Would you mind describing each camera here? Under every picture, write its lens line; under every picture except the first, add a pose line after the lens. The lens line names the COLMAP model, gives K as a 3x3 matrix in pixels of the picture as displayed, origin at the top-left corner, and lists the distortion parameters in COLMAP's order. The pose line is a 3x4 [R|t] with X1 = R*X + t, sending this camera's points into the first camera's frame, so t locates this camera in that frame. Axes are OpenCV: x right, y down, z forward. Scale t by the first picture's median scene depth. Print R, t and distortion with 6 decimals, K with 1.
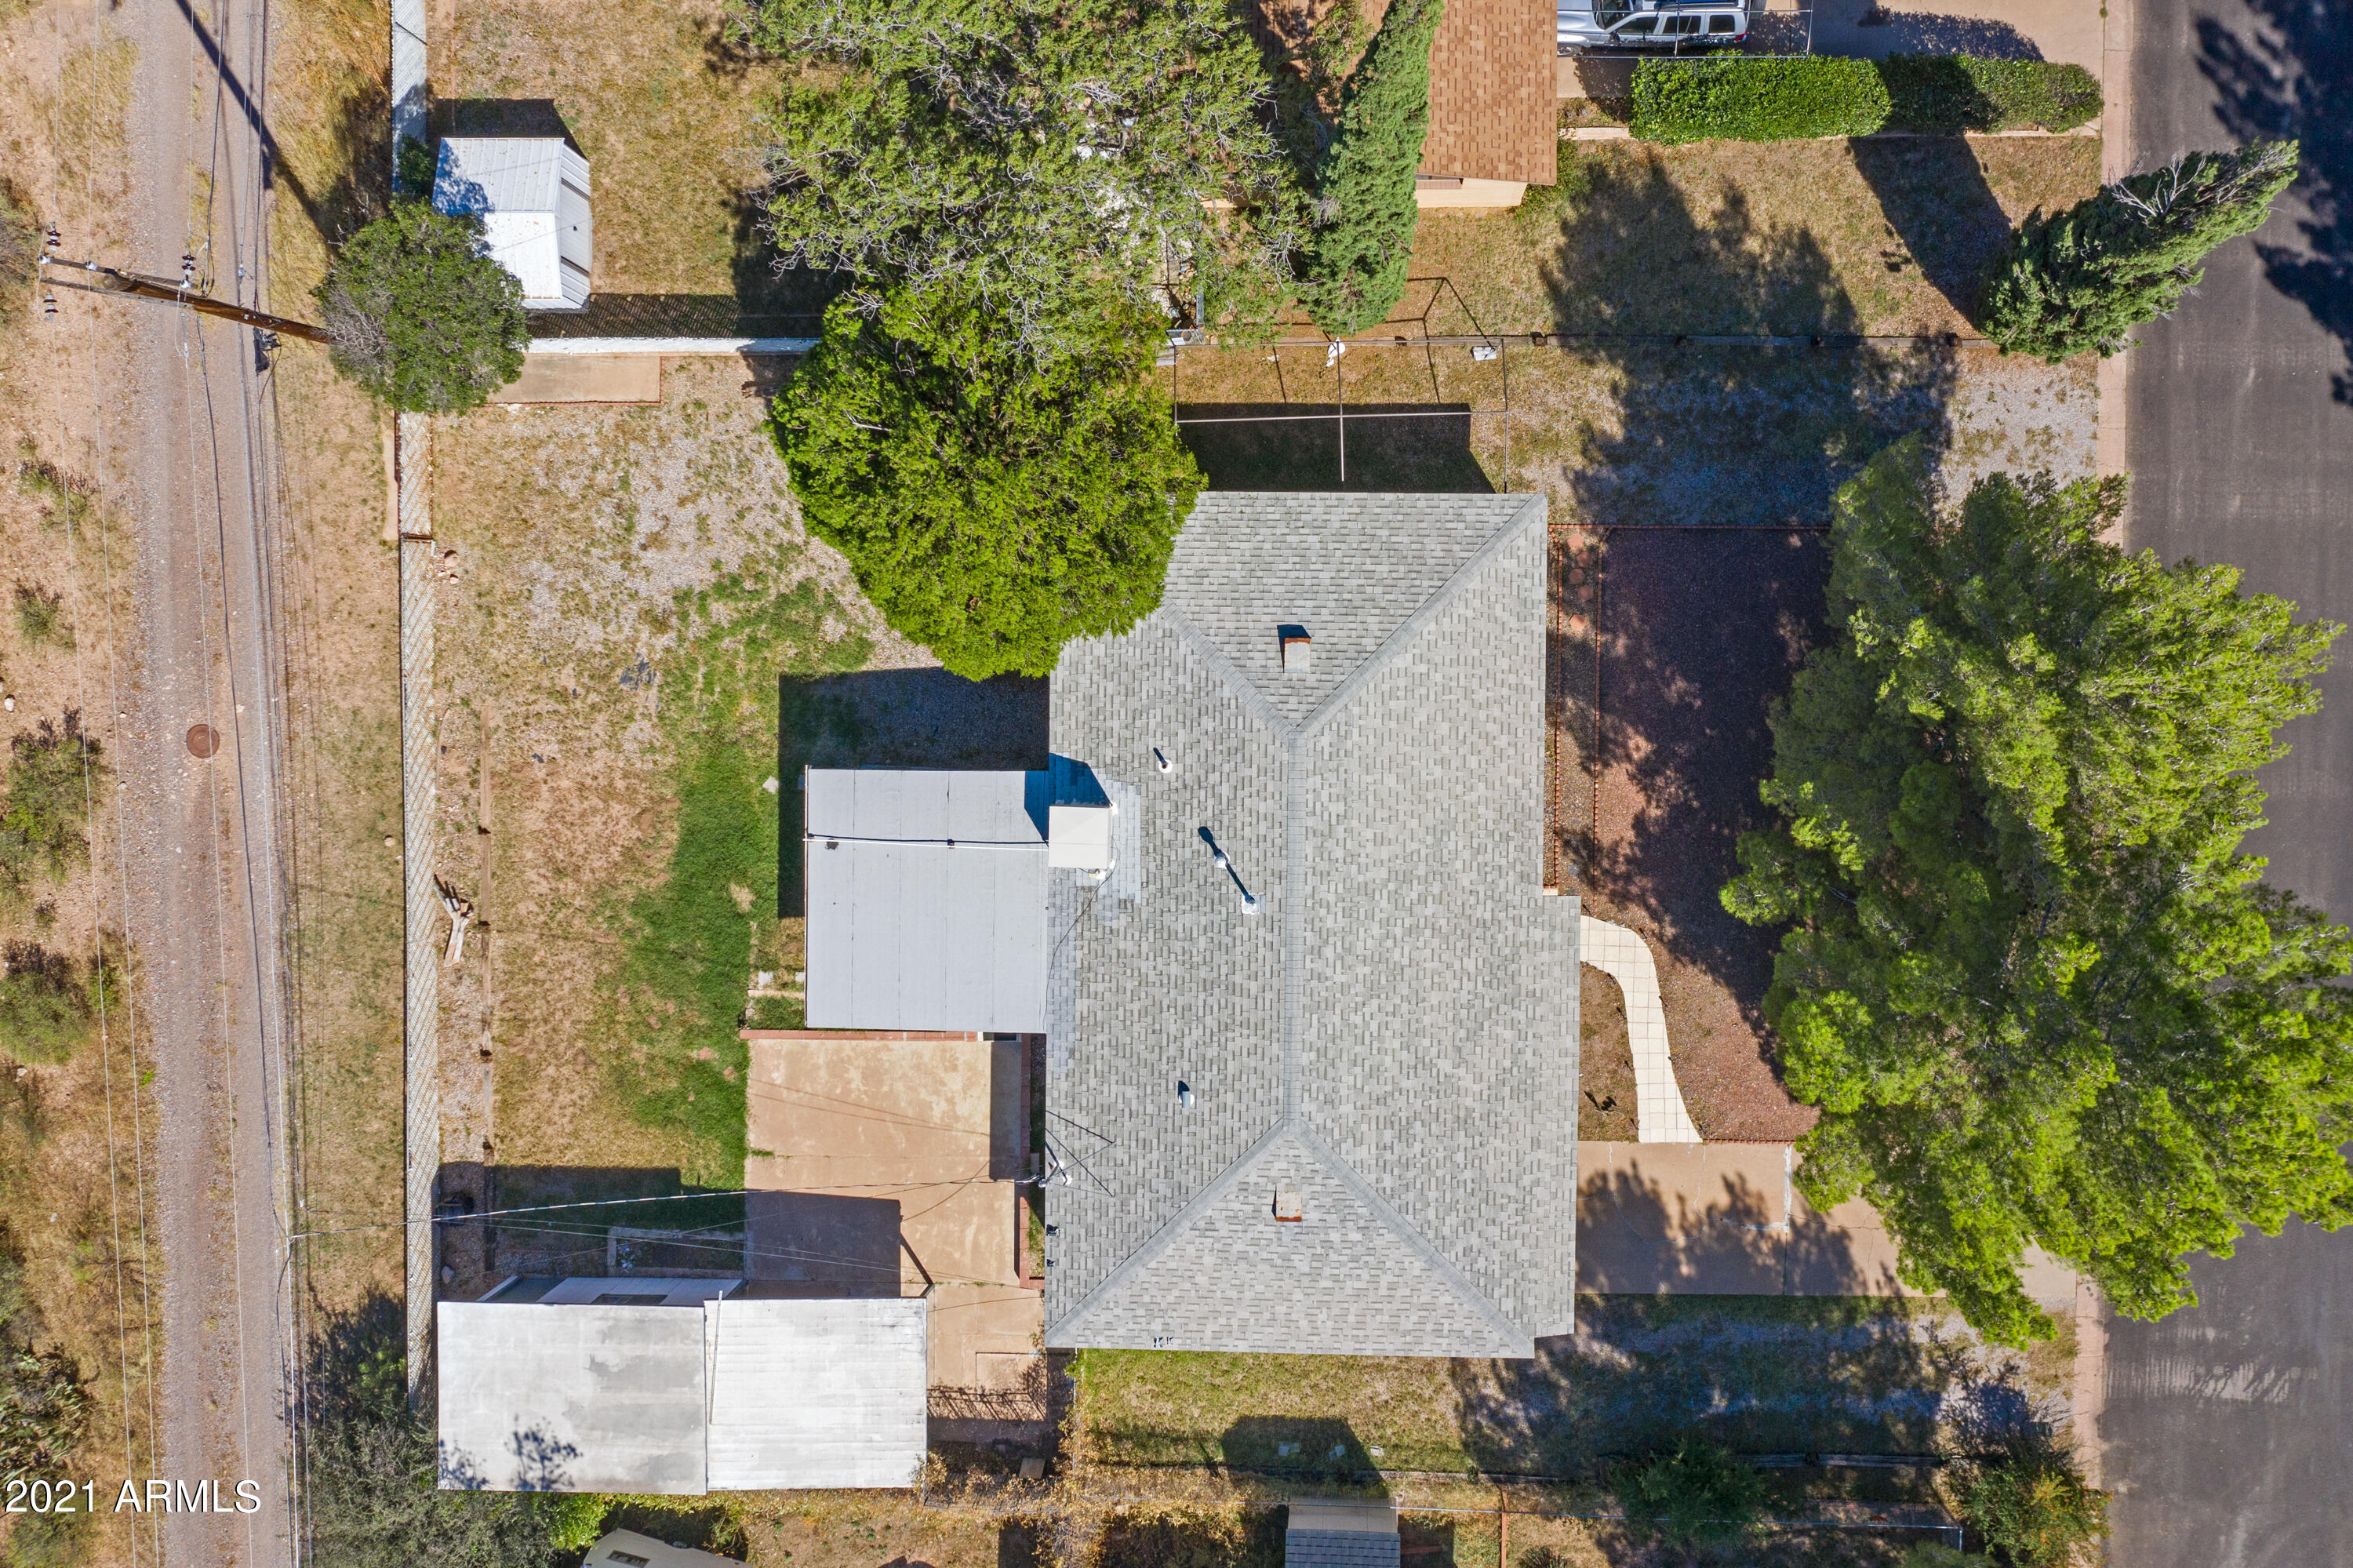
lens RADIAL K [[1913.7, 0, 1177.1], [0, 1913.7, 781.1], [0, 0, 1]] dist [-0.005038, -0.005128]
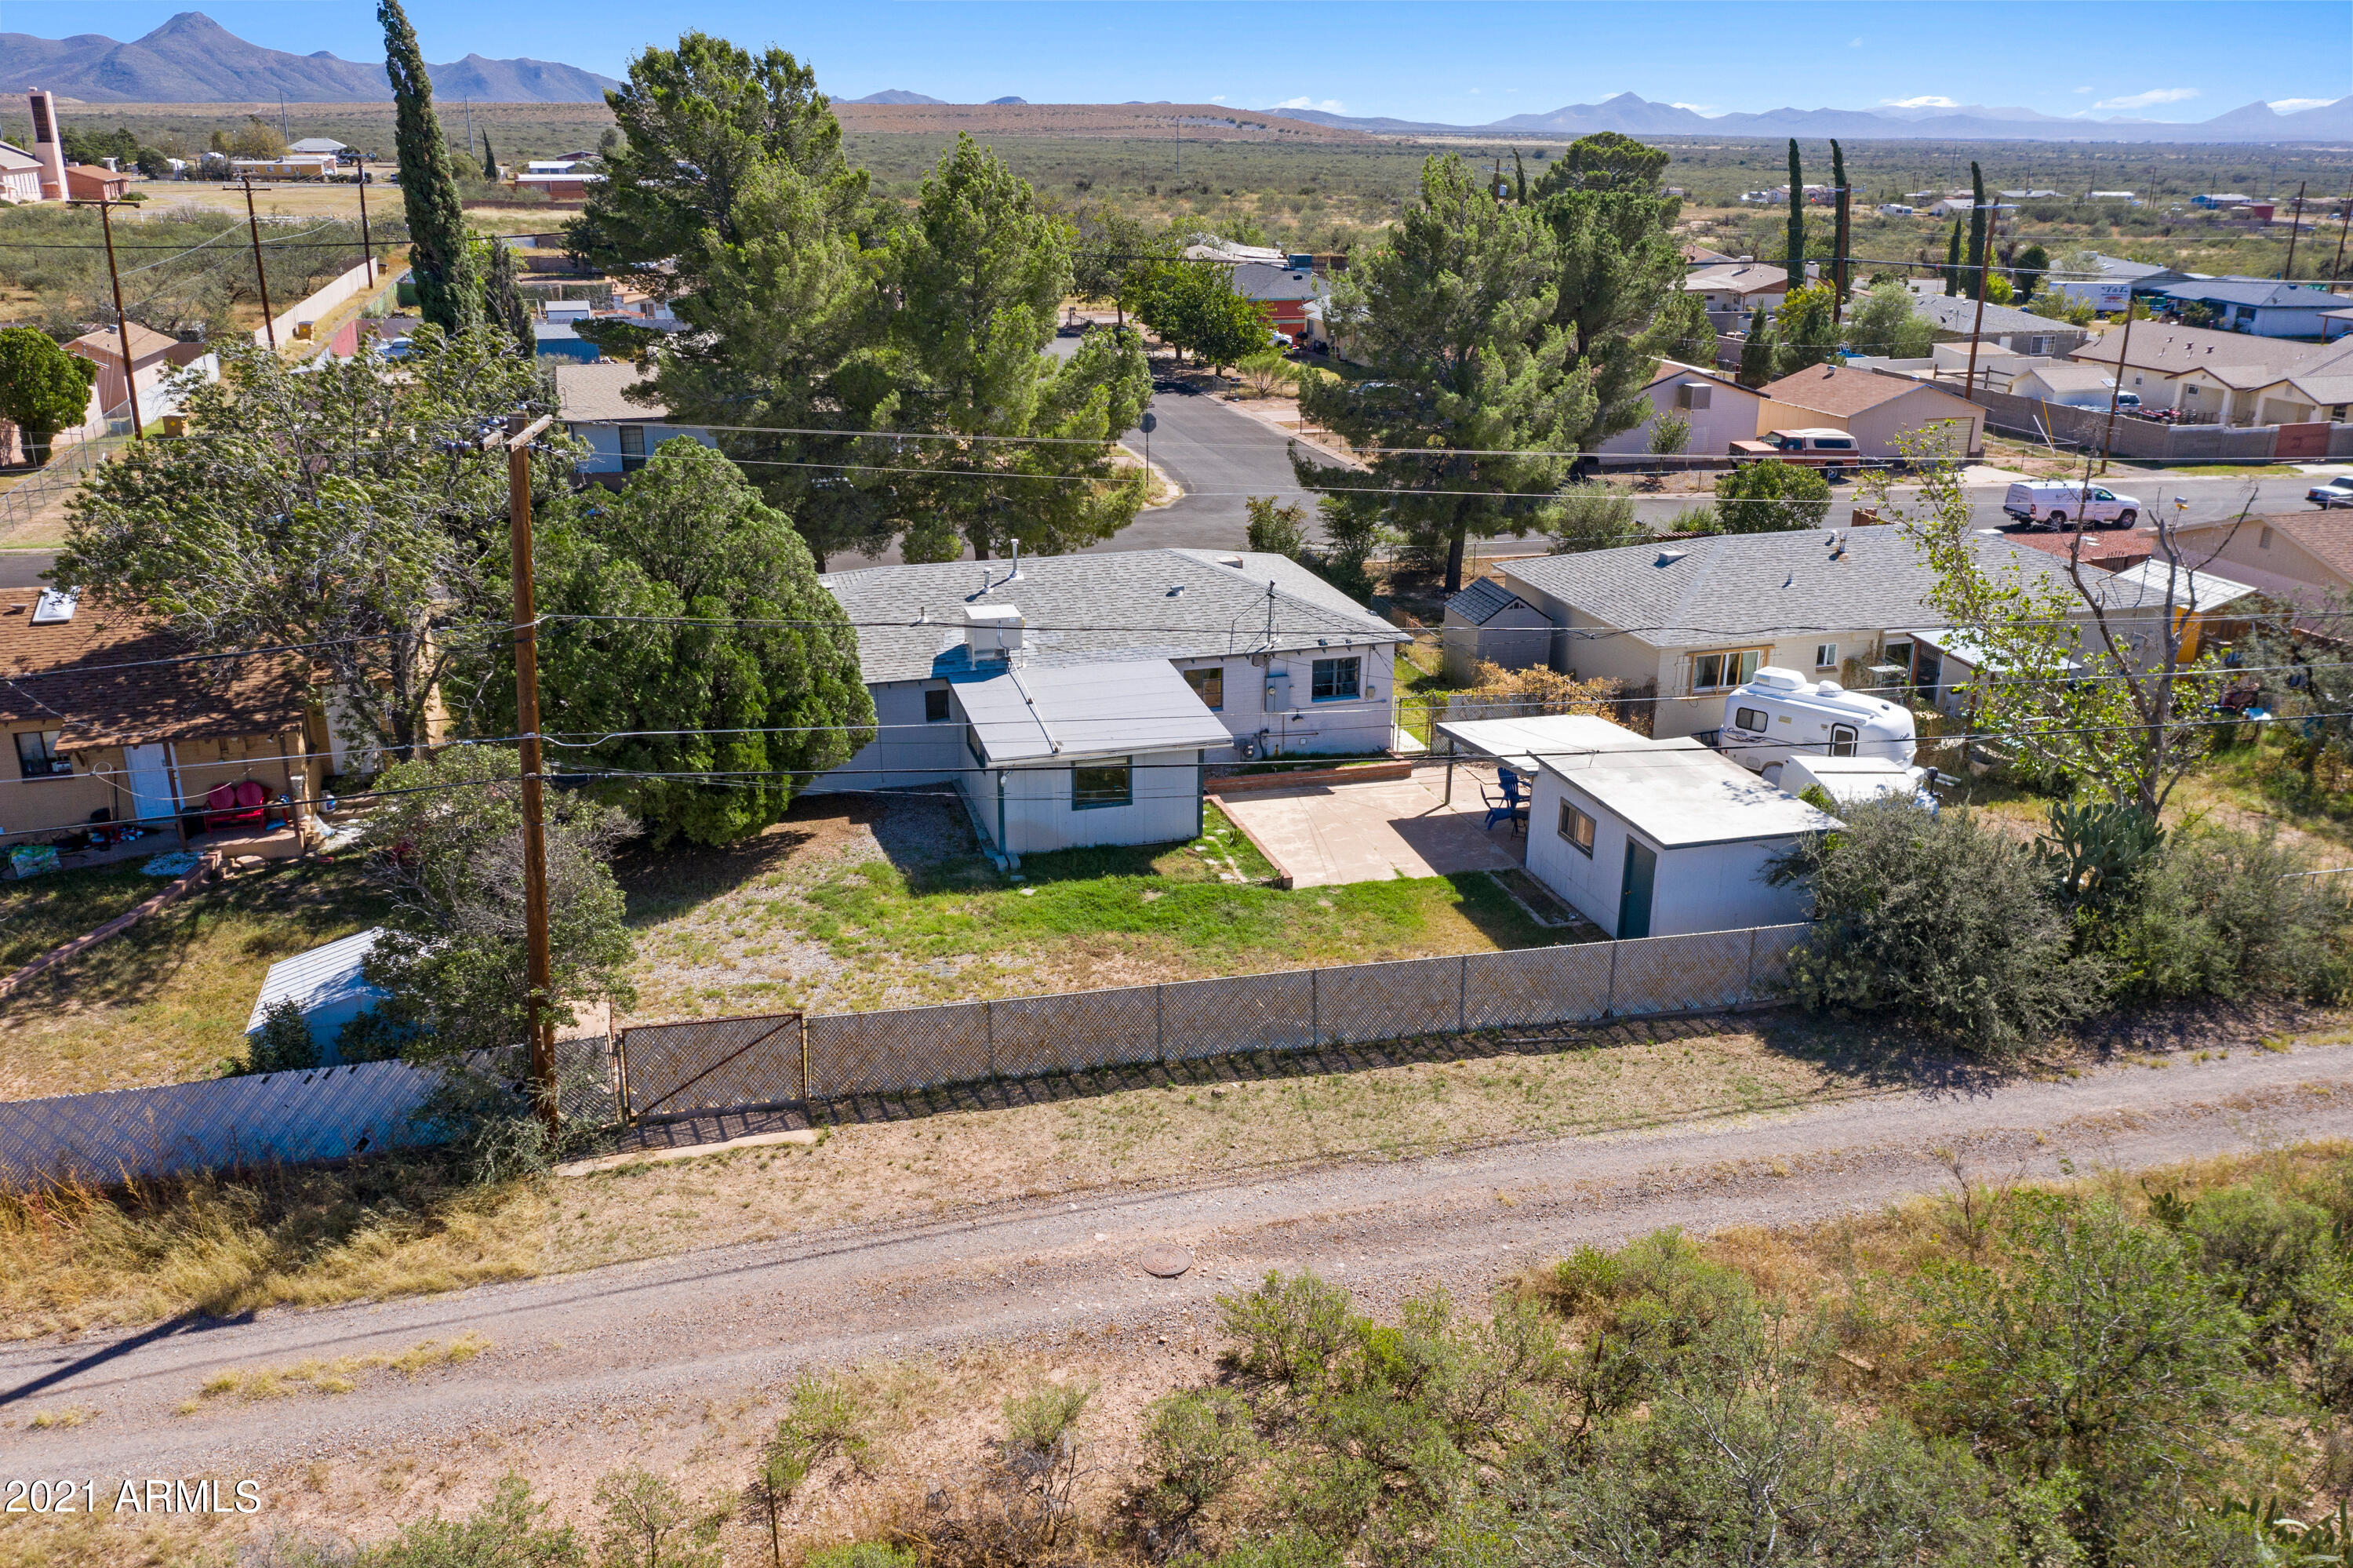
lens RADIAL K [[1913.7, 0, 1176.7], [0, 1913.7, 784.7], [0, 0, 1]] dist [-0.005038, -0.005128]
pose [[-0.293117, -0.327366, 0.898284, -1.051028], [0.955954, -0.085285, 0.280854, -0.185403], [-0.015332, 0.941041, 0.337945, 0.630144]]
